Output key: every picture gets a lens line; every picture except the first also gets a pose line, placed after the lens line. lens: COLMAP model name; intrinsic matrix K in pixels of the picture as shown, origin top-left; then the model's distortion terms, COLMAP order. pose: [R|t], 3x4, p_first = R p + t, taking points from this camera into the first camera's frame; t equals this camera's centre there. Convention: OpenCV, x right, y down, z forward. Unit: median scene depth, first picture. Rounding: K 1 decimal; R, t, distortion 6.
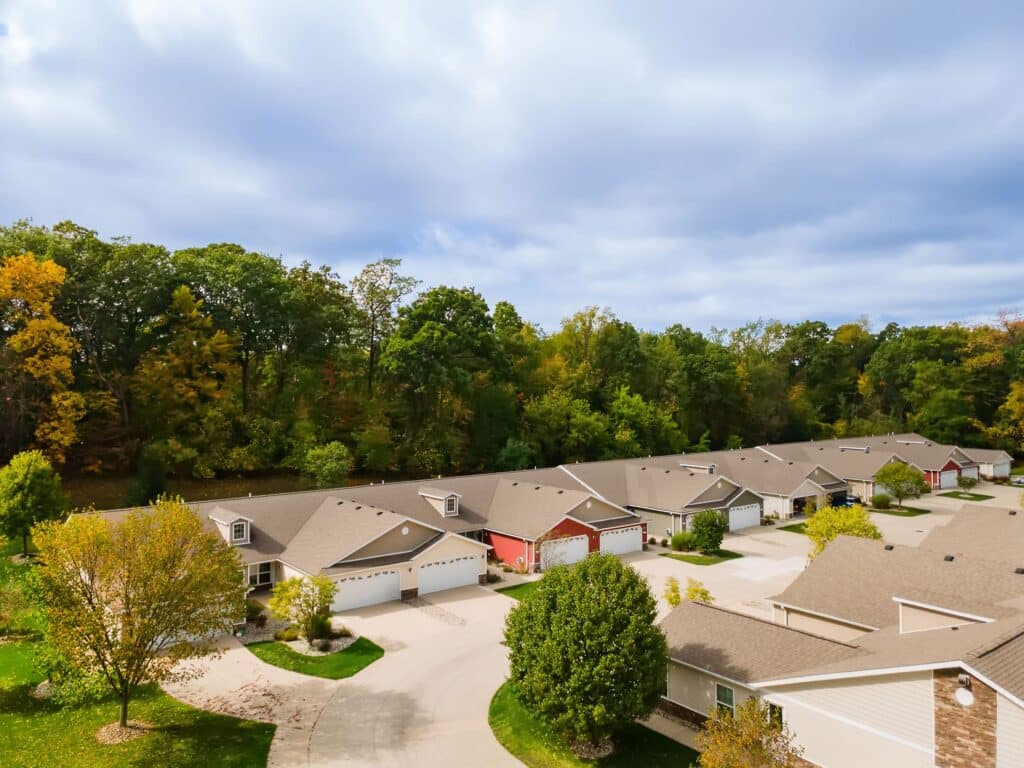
lens RADIAL K [[746.3, 0, 507.3], [0, 746.3, 381.2], [0, 0, 1]] dist [0.042277, 0.006556]
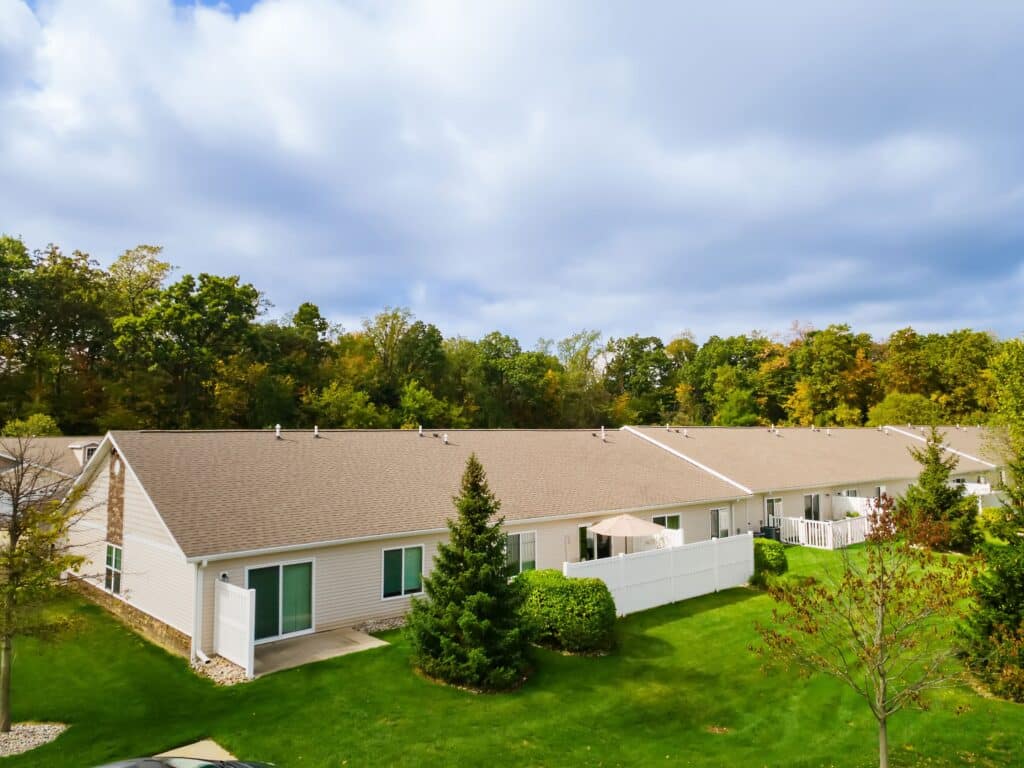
lens RADIAL K [[746.3, 0, 512.7], [0, 746.3, 376.5], [0, 0, 1]] dist [0.042277, 0.006556]
pose [[0.998087, -0.000792, 0.061825, 0.230125], [0.005446, 0.997158, -0.075141, 0.077650], [-0.061590, 0.075334, 0.995254, -0.021658]]
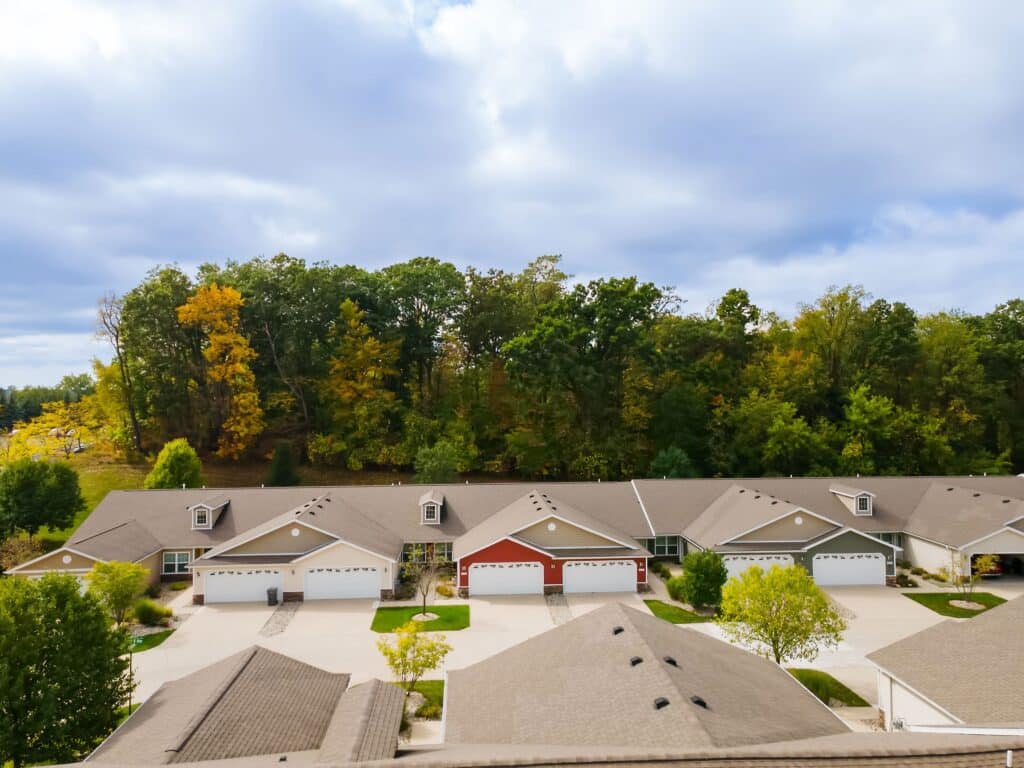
lens RADIAL K [[746.3, 0, 513.8], [0, 746.3, 380.6], [0, 0, 1]] dist [0.042277, 0.006556]
pose [[0.824255, -0.008978, -0.566147, 0.301155], [0.007405, 0.999960, -0.005076, 0.002425], [0.566170, -0.000009, 0.824288, 0.154152]]
